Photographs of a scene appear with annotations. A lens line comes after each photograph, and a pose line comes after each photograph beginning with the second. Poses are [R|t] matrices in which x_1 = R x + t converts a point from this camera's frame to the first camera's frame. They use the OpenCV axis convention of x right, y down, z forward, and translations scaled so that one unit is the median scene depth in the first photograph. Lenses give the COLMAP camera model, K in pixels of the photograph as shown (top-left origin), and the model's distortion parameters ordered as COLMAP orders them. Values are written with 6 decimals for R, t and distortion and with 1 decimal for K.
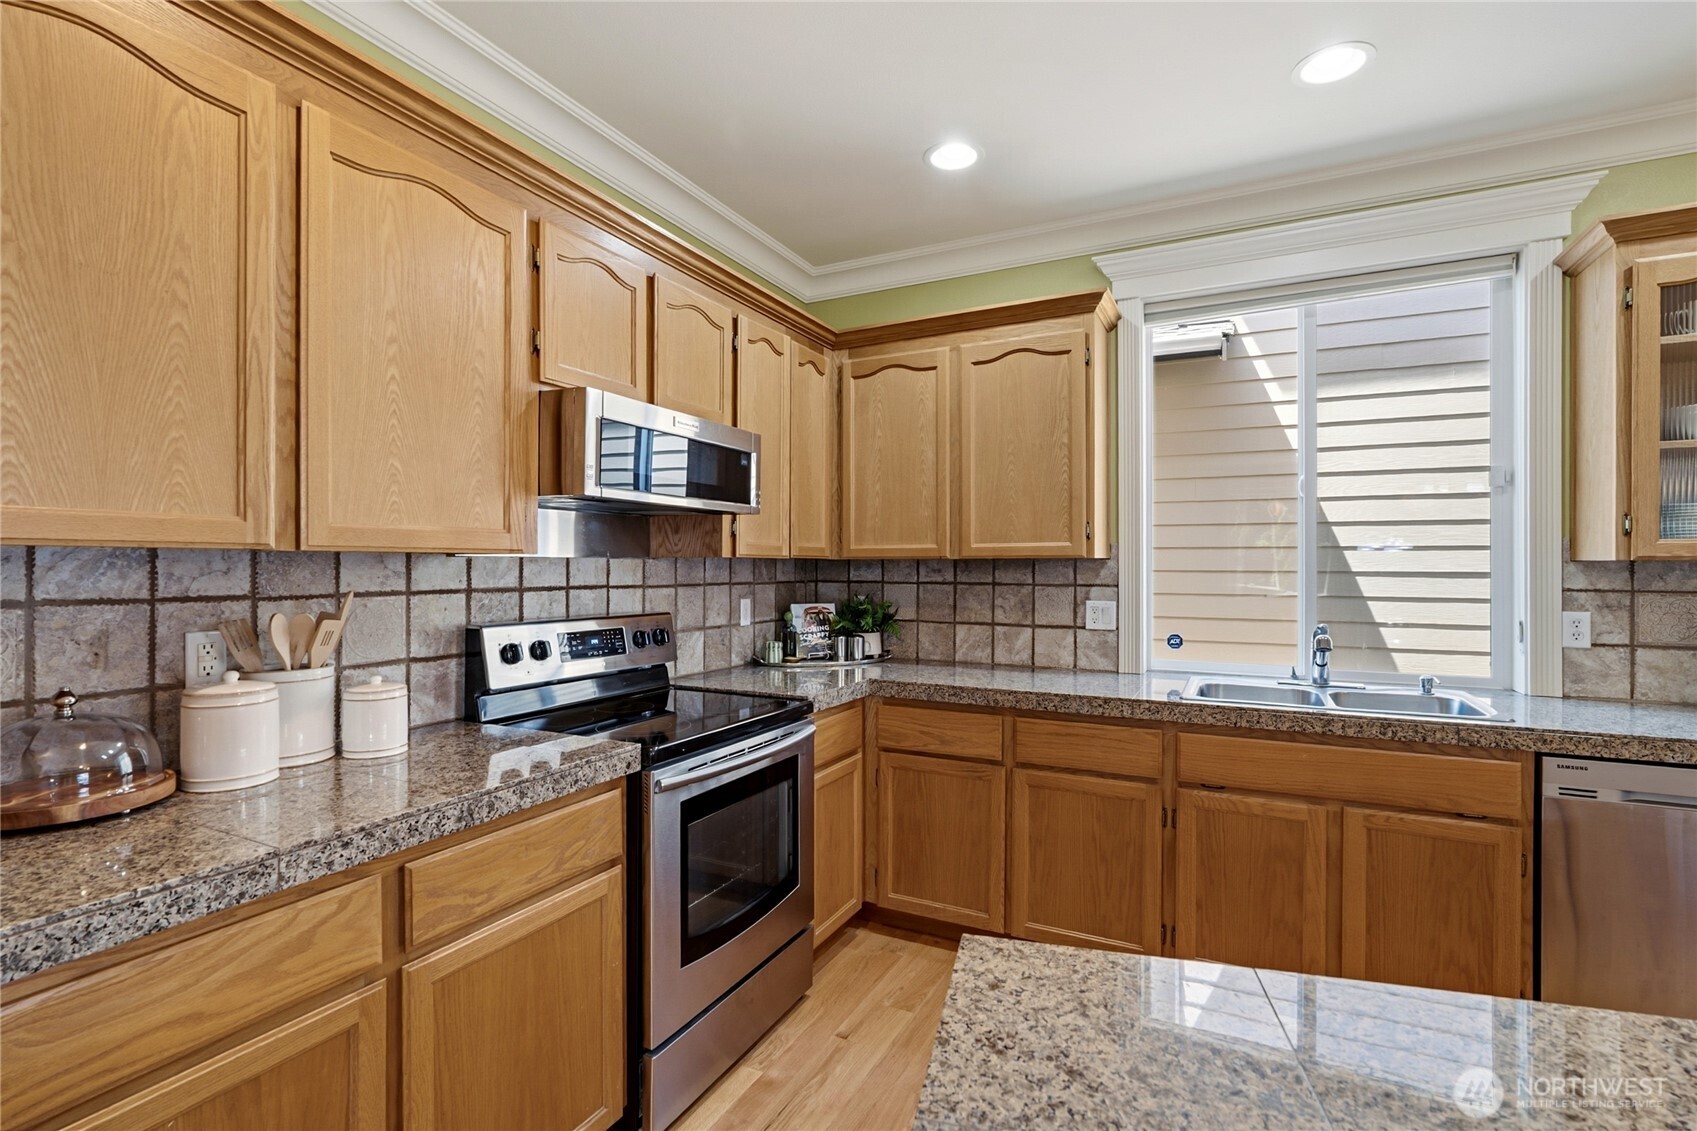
lens RADIAL K [[775.3, 0, 851.6], [0, 775.3, 567.7], [0, 0, 1]] dist [-0.008573, 0.002556]
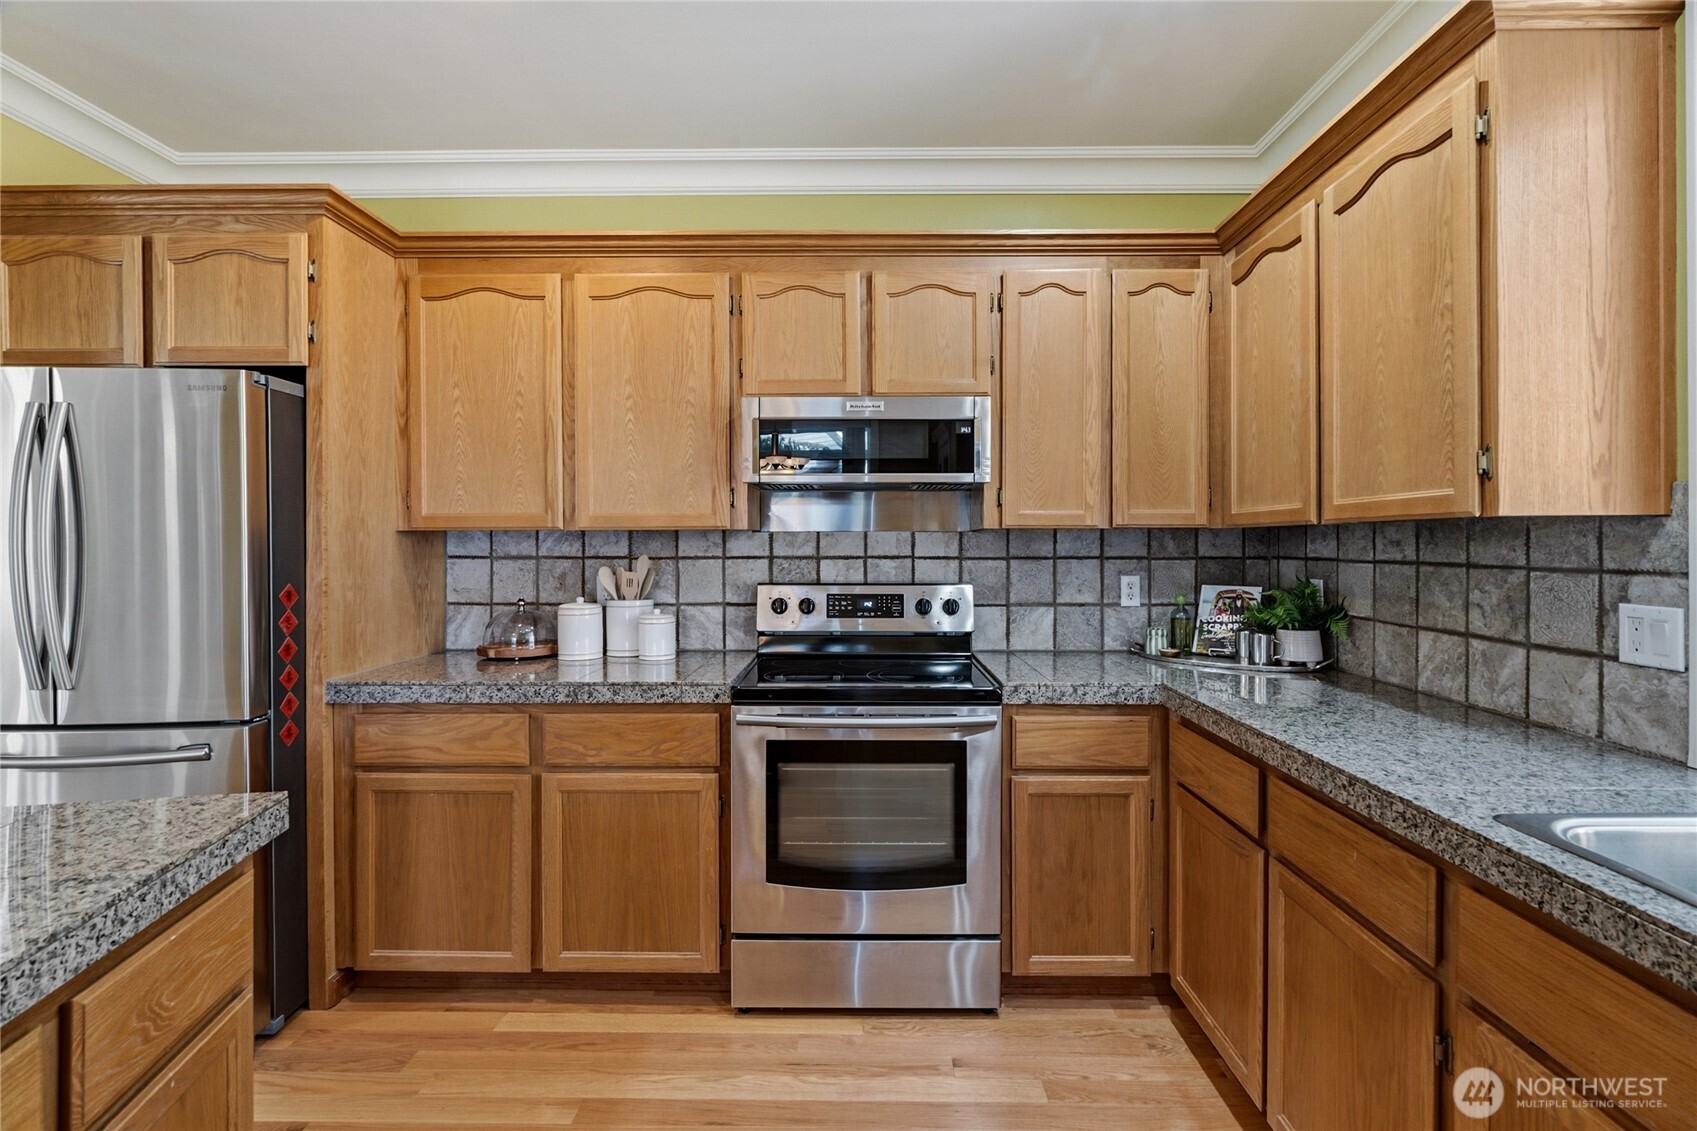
lens RADIAL K [[775.3, 0, 850.7], [0, 775.3, 543.6], [0, 0, 1]] dist [-0.008573, 0.002556]
pose [[0.443789, -0.001222, -0.896131, 0.657964], [0.001718, 0.999998, -0.000513, 0.005762], [0.896130, -0.001312, 0.443790, 0.446301]]
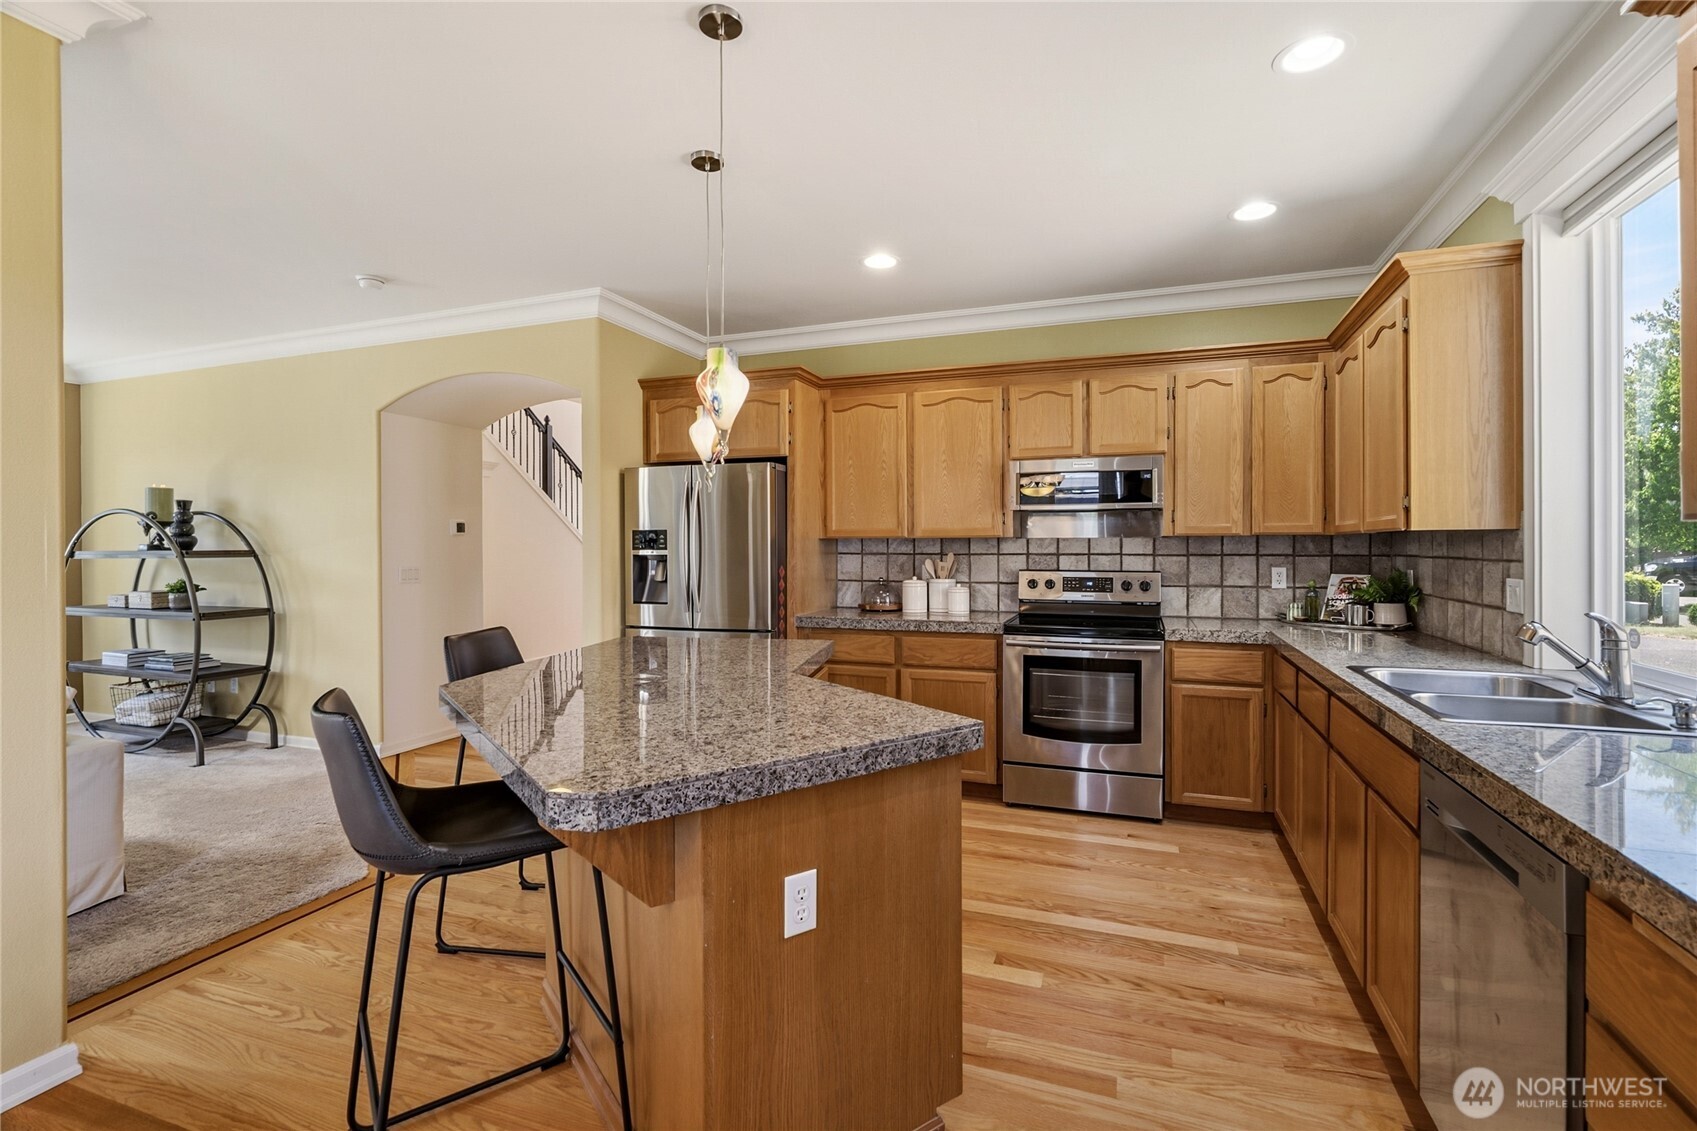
lens RADIAL K [[775.3, 0, 852.2], [0, 775.3, 550.4], [0, 0, 1]] dist [-0.008573, 0.002556]
pose [[0.121025, 0.004258, -0.992640, 1.349486], [0.002174, 0.999987, 0.004554, 0.007450], [0.992647, -0.002709, 0.121014, 0.214571]]
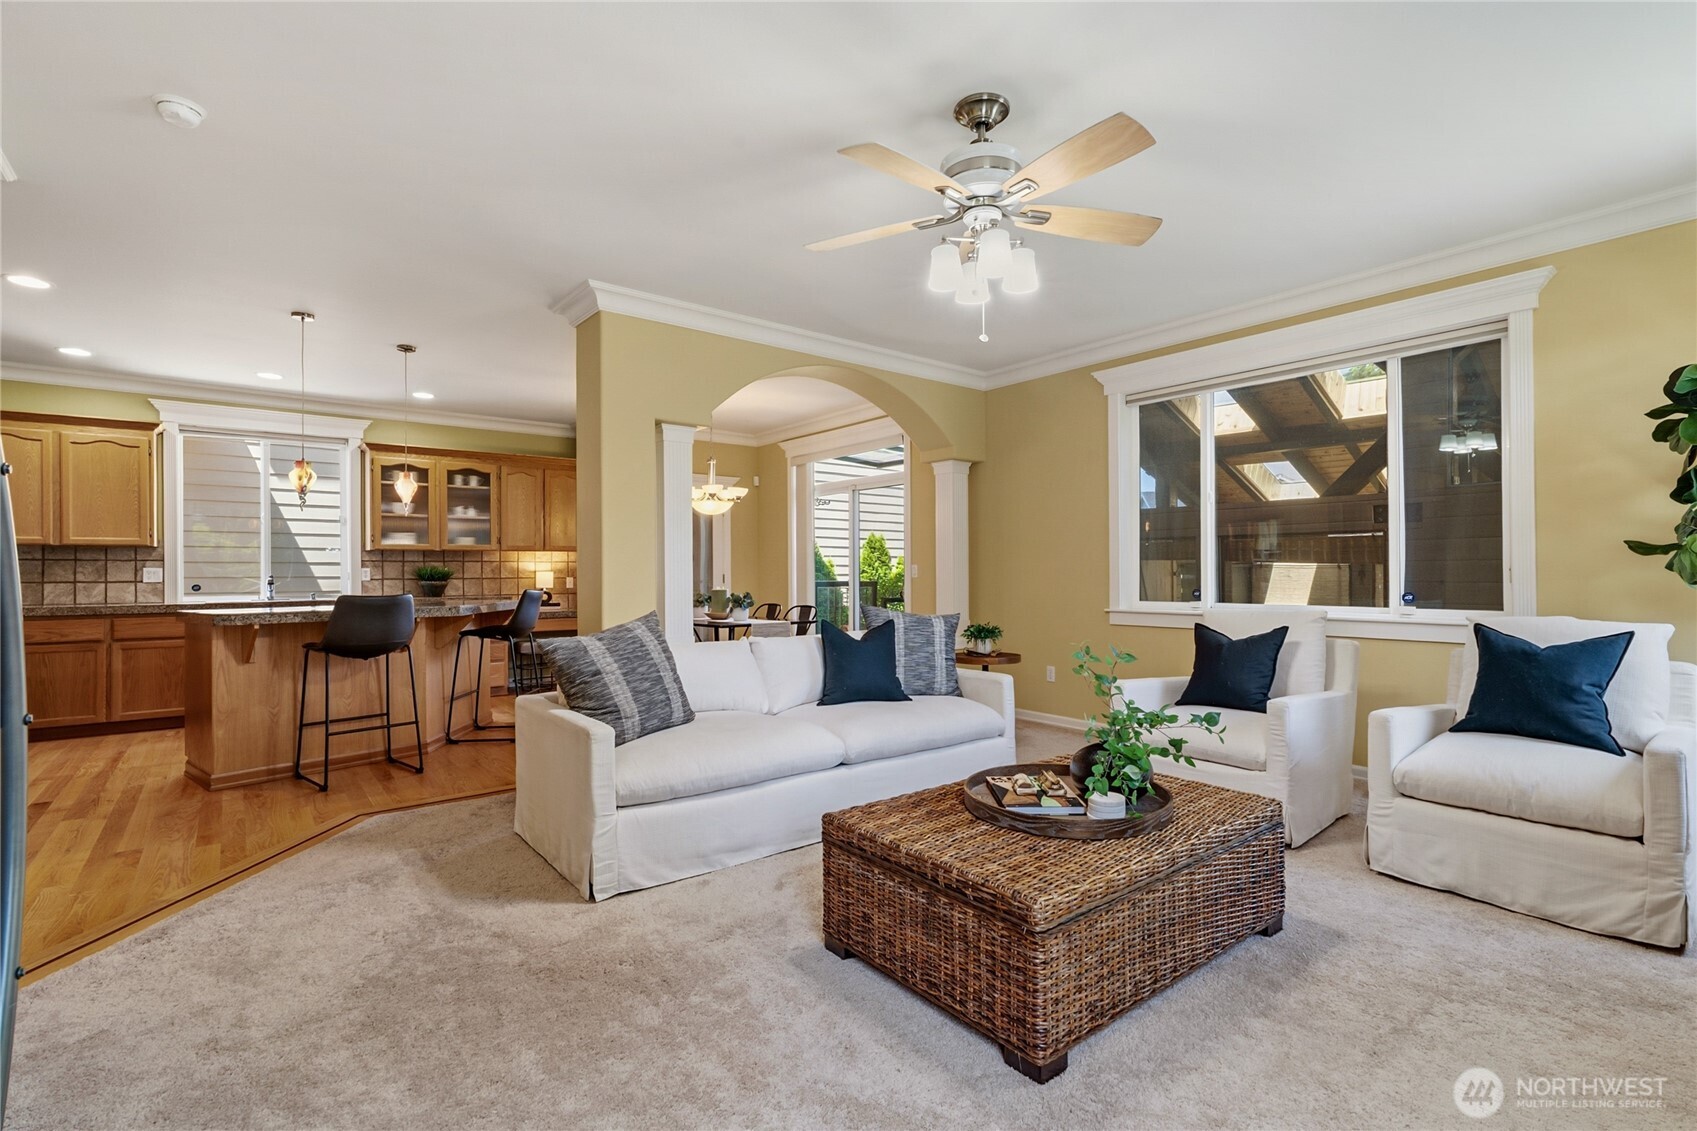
lens RADIAL K [[775.3, 0, 861.3], [0, 775.3, 570.5], [0, 0, 1]] dist [-0.008573, 0.002556]
pose [[0.405491, -0.001619, 0.914098, -0.953246], [0.008031, 0.999966, -0.001791, 0.084931], [-0.914064, 0.008067, 0.405490, -1.867440]]
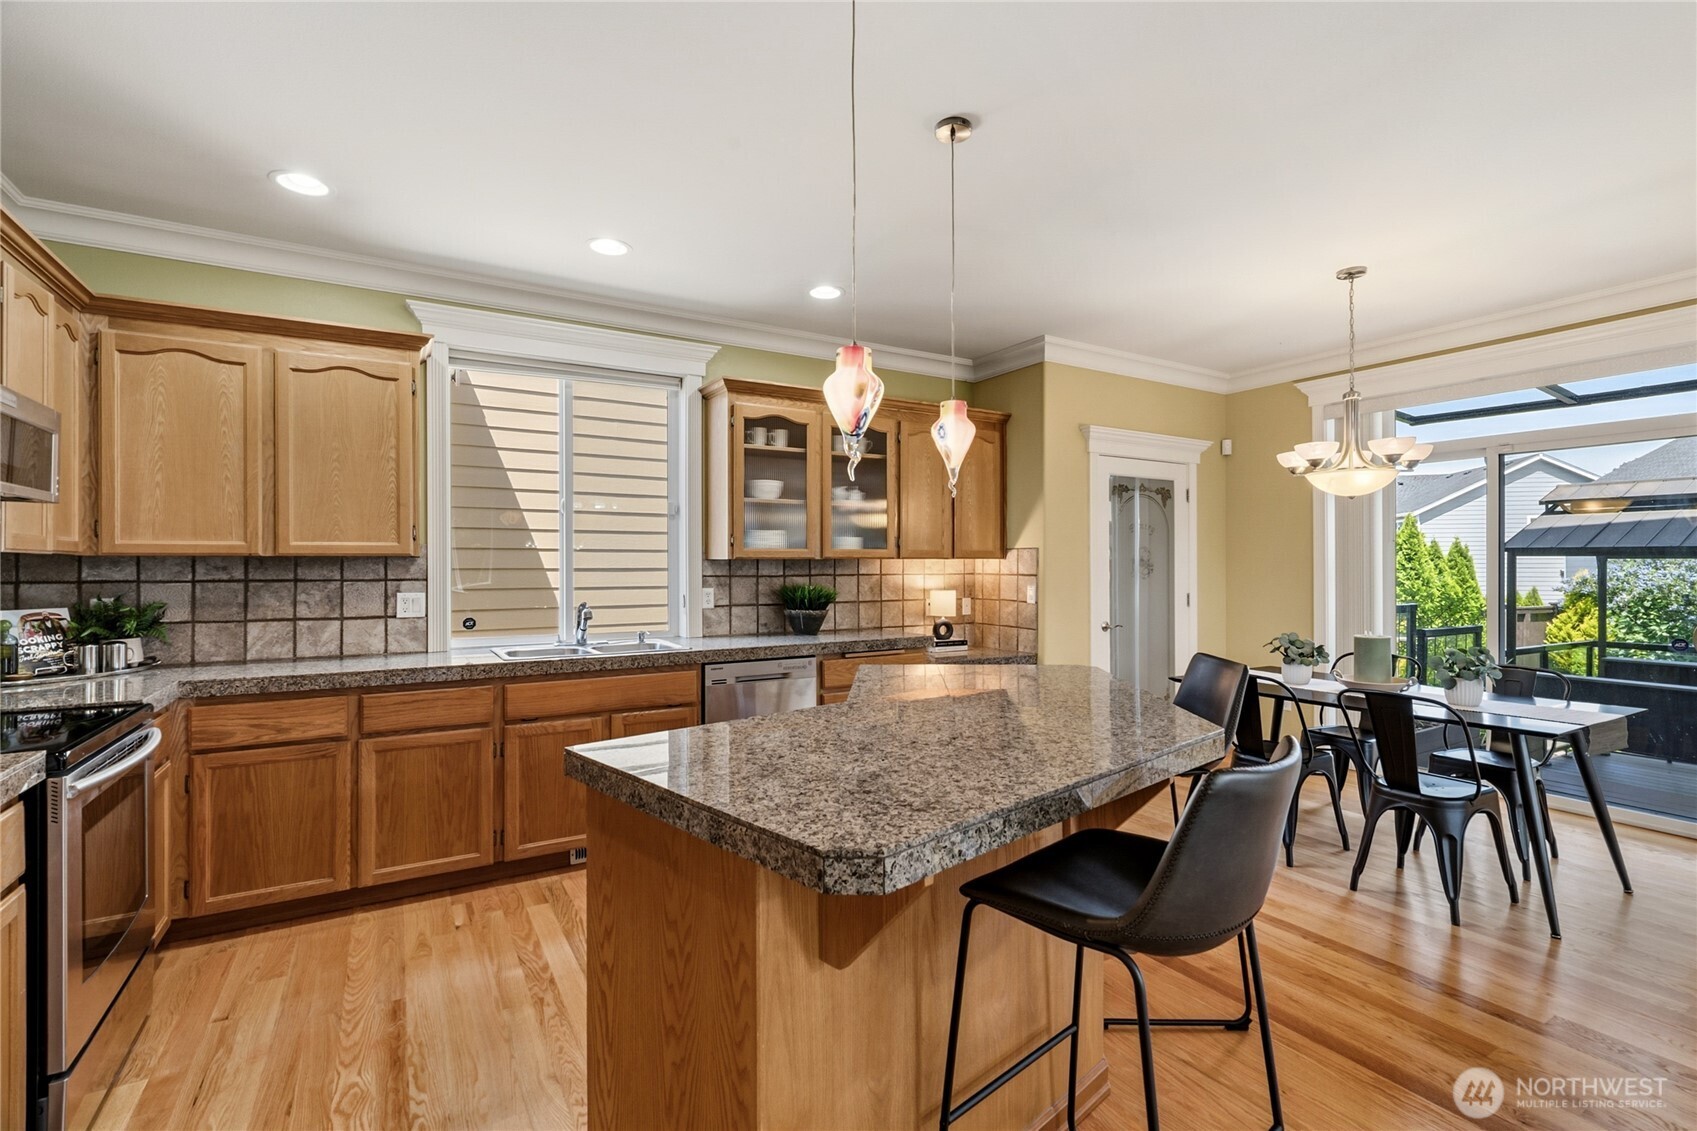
lens RADIAL K [[775.3, 0, 857.3], [0, 775.3, 563.5], [0, 0, 1]] dist [-0.008573, 0.002556]
pose [[0.529166, -0.000814, 0.848518, -0.390356], [0.004523, 0.999988, -0.001861, 0.004927], [-0.848506, 0.004823, 0.529164, -0.236404]]
